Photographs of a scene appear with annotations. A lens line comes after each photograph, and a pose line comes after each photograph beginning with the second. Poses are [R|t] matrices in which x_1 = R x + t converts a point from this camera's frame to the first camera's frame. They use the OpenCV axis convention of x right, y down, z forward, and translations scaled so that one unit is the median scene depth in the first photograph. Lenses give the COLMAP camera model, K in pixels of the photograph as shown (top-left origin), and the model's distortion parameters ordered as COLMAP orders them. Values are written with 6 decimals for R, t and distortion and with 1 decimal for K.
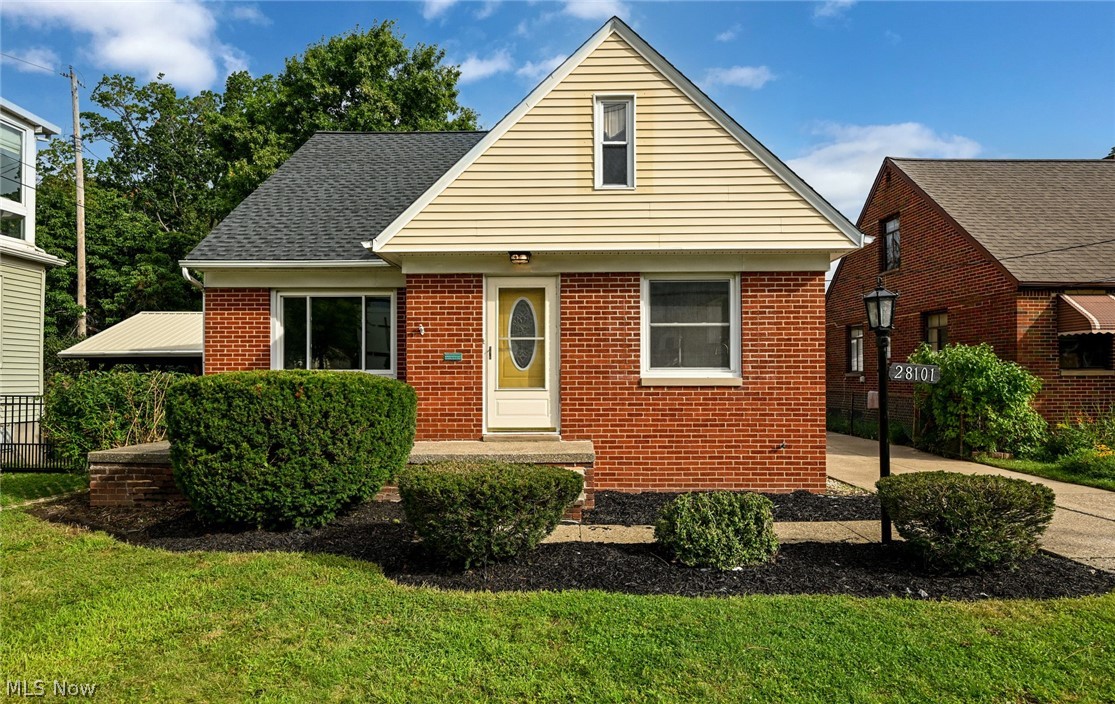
lens RADIAL K [[653.6, 0, 557.4], [0, 653.6, 367.7], [0, 0, 1]] dist [-0.002180, 0.003343]
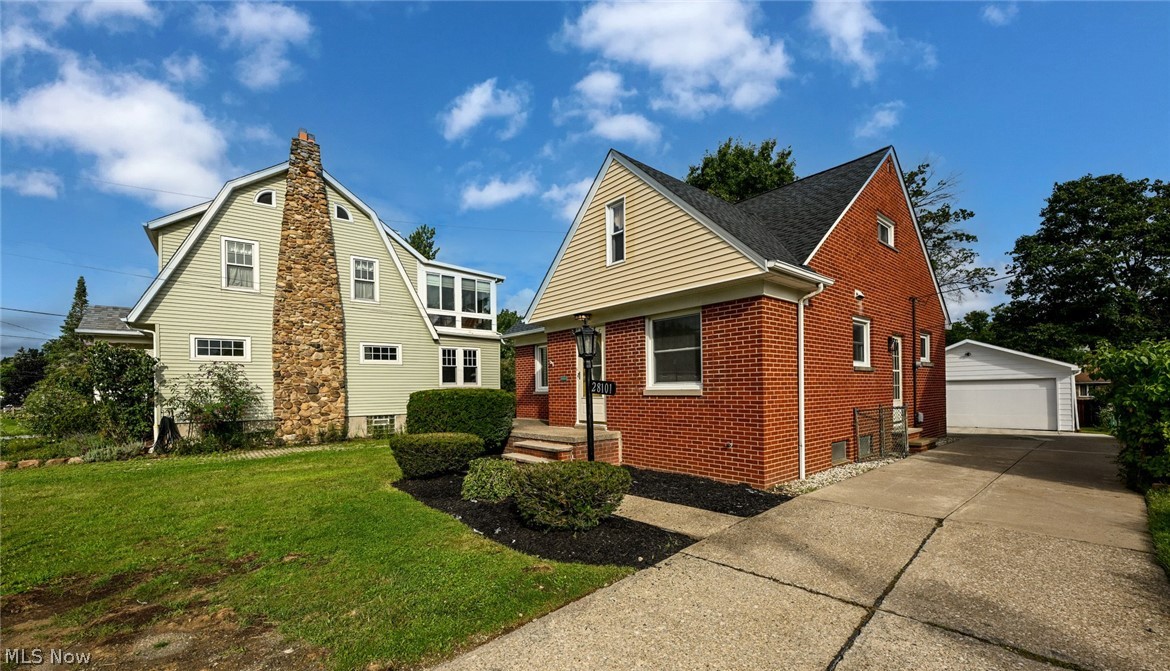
lens RADIAL K [[465.2, 0, 585.3], [0, 465.2, 391.0], [0, 0, 1]] dist [-0.003336, -0.000283]
pose [[0.664718, -0.006111, -0.747069, 0.798310], [0.022552, 0.999675, 0.011888, 0.002829], [0.746754, -0.024750, 0.664640, 0.222319]]
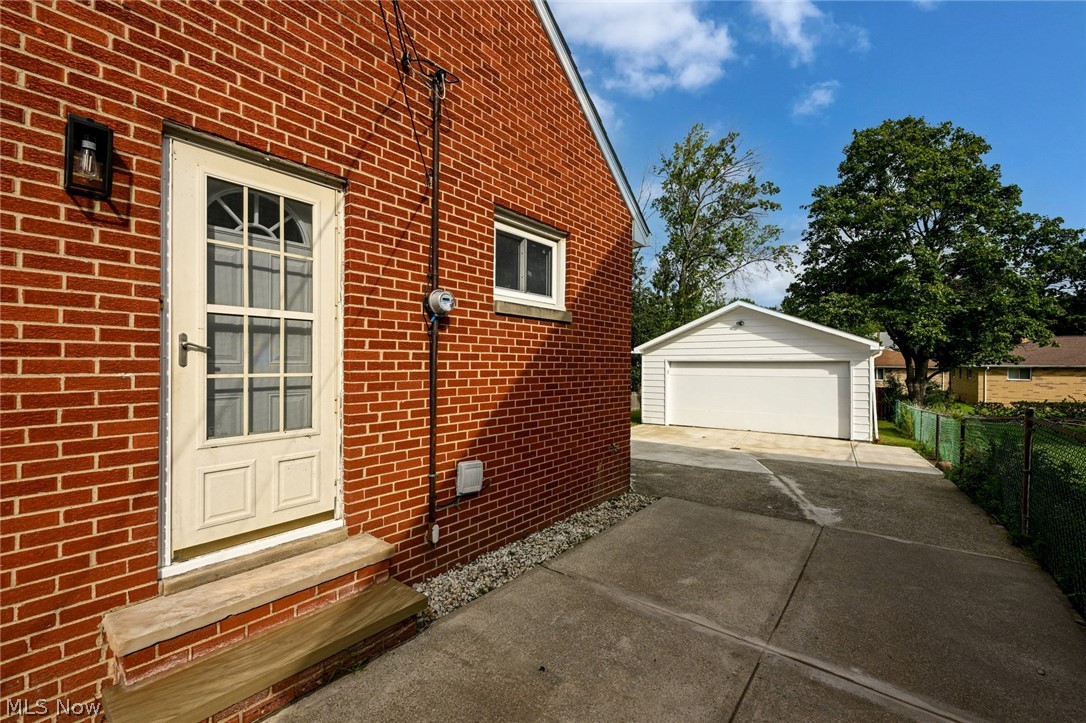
lens RADIAL K [[450.3, 0, 543.8], [0, 450.3, 363.2], [0, 0, 1]] dist [0.000799, -0.000067]
pose [[0.797236, 0.006749, -0.603630, 0.731161], [-0.000693, 0.999947, 0.010264, 0.010843], [0.603668, -0.007765, 0.797198, 1.573985]]
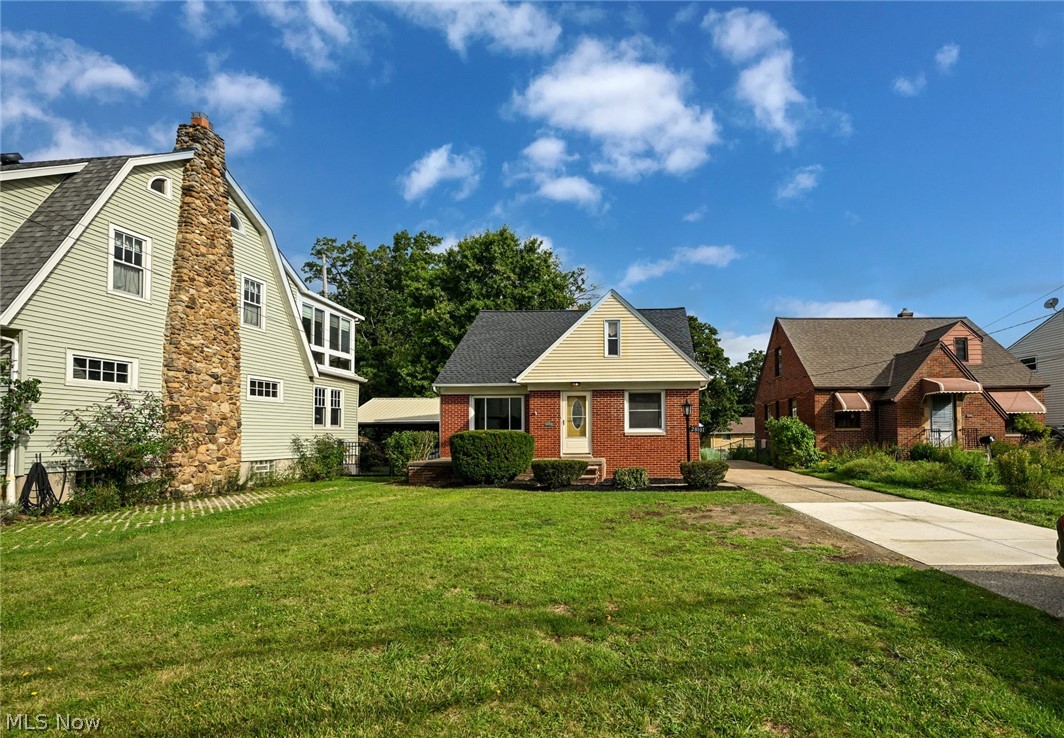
lens RADIAL K [[500.5, 0, 633.9], [0, 500.5, 424.2], [0, 0, 1]] dist [-0.003682, -0.001467]
pose [[0.999970, -0.005895, 0.005021, 0.151493], [0.005938, 0.999945, -0.008599, 0.001233], [-0.004970, 0.008628, 0.999950, -0.879380]]
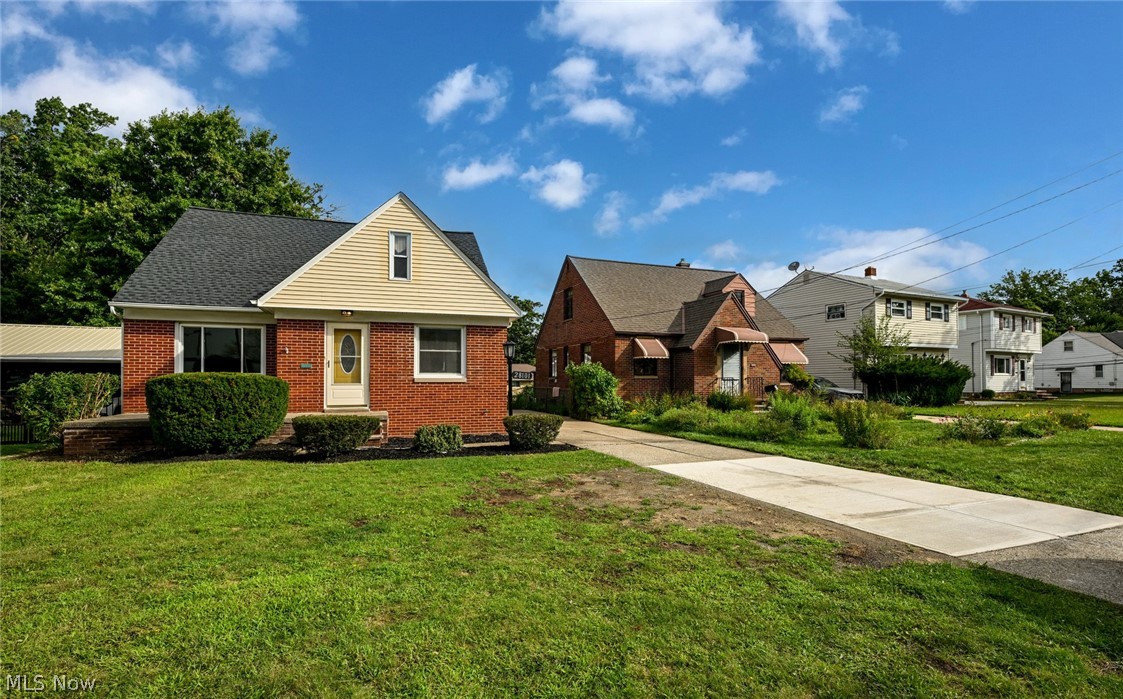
lens RADIAL K [[514.1, 0, 560.3], [0, 514.1, 372.1], [0, 0, 1]] dist [-0.005862, 0.000619]
pose [[0.935294, 0.007404, 0.353795, -0.005543], [-0.005617, 0.999966, -0.006079, 0.004830], [-0.353828, 0.003698, 0.935303, -0.566102]]
